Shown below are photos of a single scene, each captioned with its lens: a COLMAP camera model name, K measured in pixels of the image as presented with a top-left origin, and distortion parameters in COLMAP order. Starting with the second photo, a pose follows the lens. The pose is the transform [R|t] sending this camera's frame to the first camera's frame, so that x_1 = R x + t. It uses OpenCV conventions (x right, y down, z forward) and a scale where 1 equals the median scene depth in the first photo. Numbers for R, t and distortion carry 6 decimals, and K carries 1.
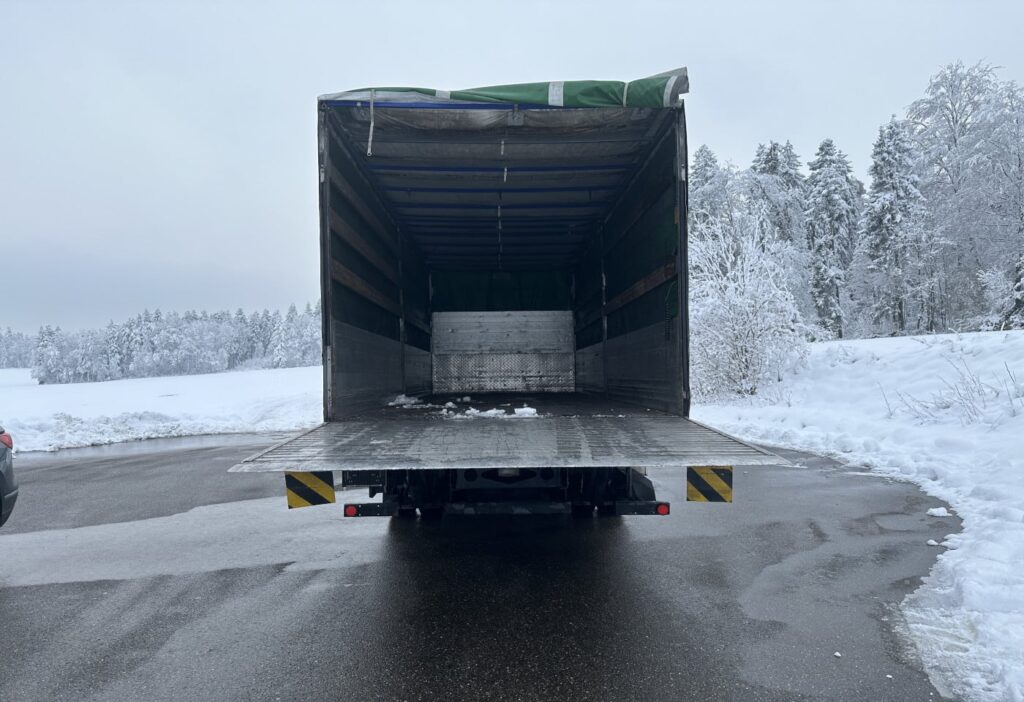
lens RADIAL K [[728.9, 0, 513.2], [0, 728.9, 370.3], [0, 0, 1]] dist [0.069200, -0.107884]
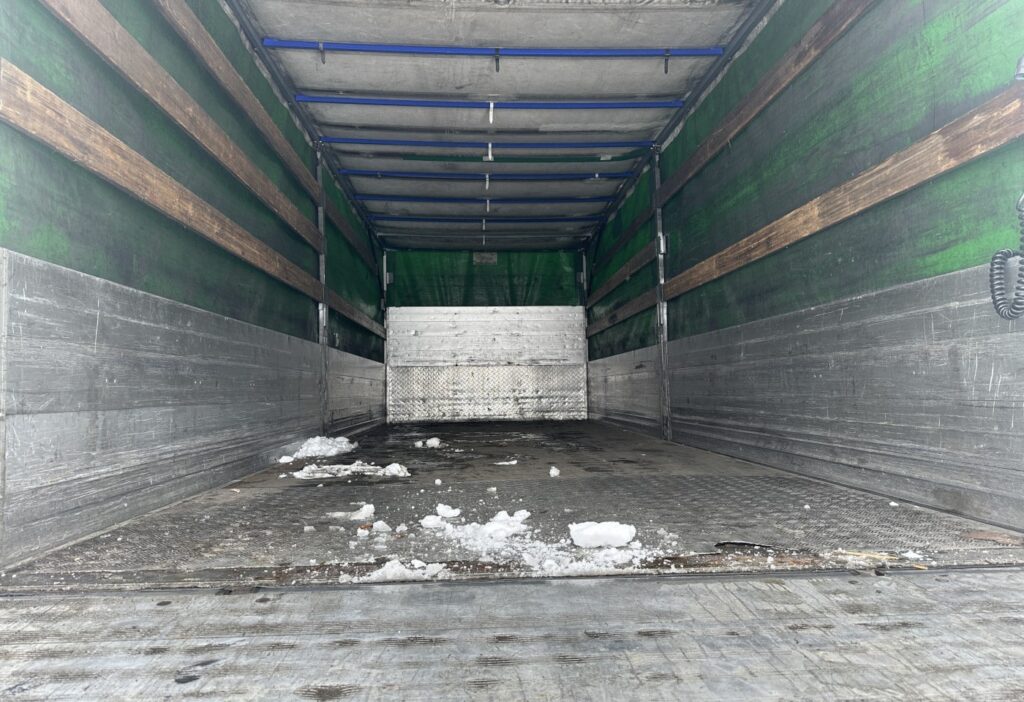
lens RADIAL K [[739.0, 0, 521.9], [0, 739.0, 347.9], [0, 0, 1]] dist [0.085855, -0.138410]
pose [[0.998813, 0.002194, 0.048670, -0.015395], [0.000230, 0.998762, -0.049741, -0.004239], [-0.048719, 0.049694, 0.997576, 0.283520]]
